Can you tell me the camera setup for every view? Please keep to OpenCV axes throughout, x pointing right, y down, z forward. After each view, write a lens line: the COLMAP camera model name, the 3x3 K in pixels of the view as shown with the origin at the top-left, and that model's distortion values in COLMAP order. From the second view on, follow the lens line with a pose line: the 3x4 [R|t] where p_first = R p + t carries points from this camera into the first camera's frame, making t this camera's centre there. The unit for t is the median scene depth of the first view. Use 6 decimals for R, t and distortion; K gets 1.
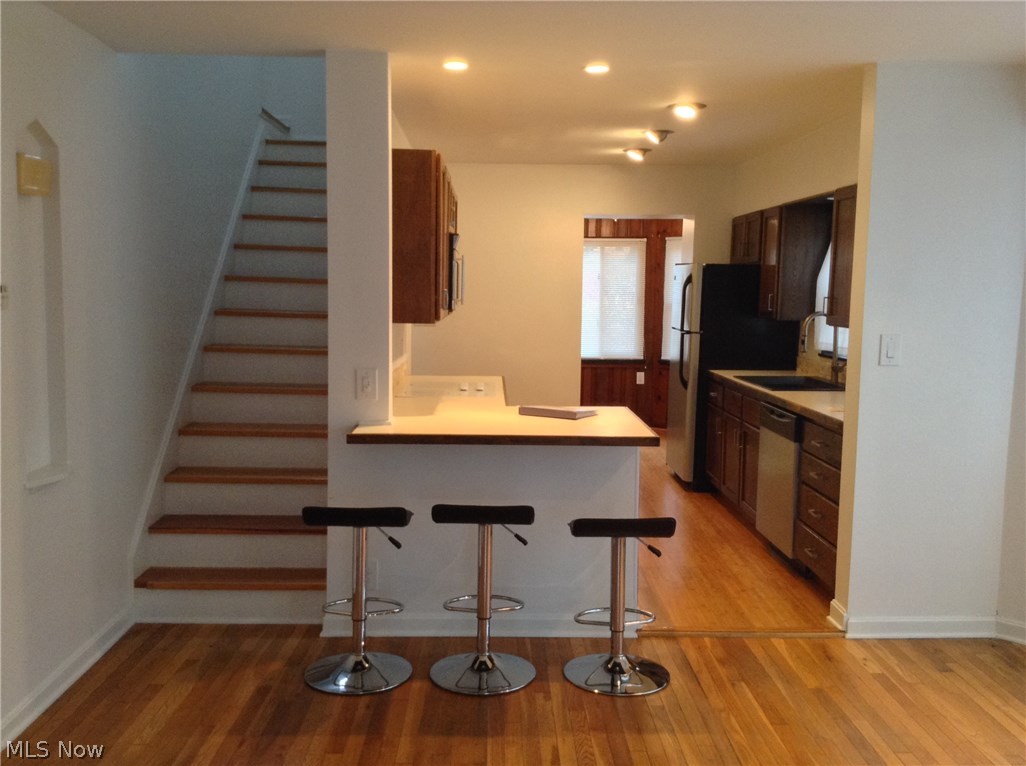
lens RADIAL K [[930.4, 0, 513.0], [0, 930.4, 383.0], [0, 0, 1]] dist [0.136133, -0.267529]
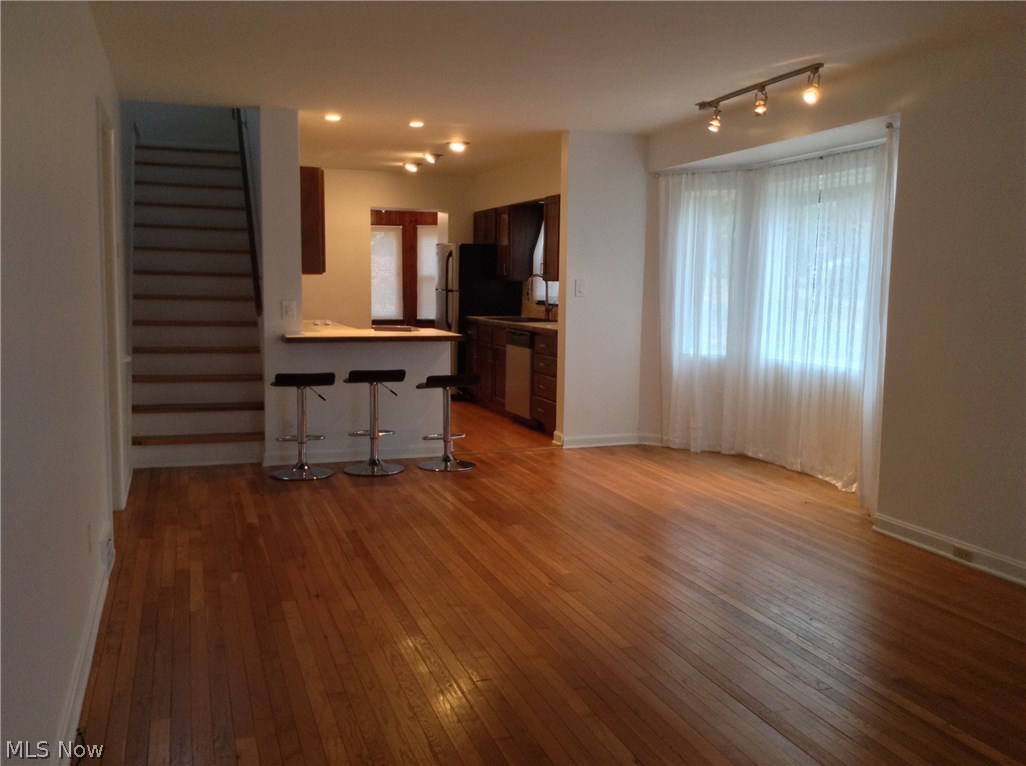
lens RADIAL K [[930.4, 0, 513.0], [0, 930.4, 383.0], [0, 0, 1]] dist [0.136133, -0.267529]
pose [[0.949851, -0.038159, 0.310366, -0.209855], [0.034910, 0.999262, 0.016017, 0.082318], [-0.310749, -0.004379, 0.950482, -0.486177]]
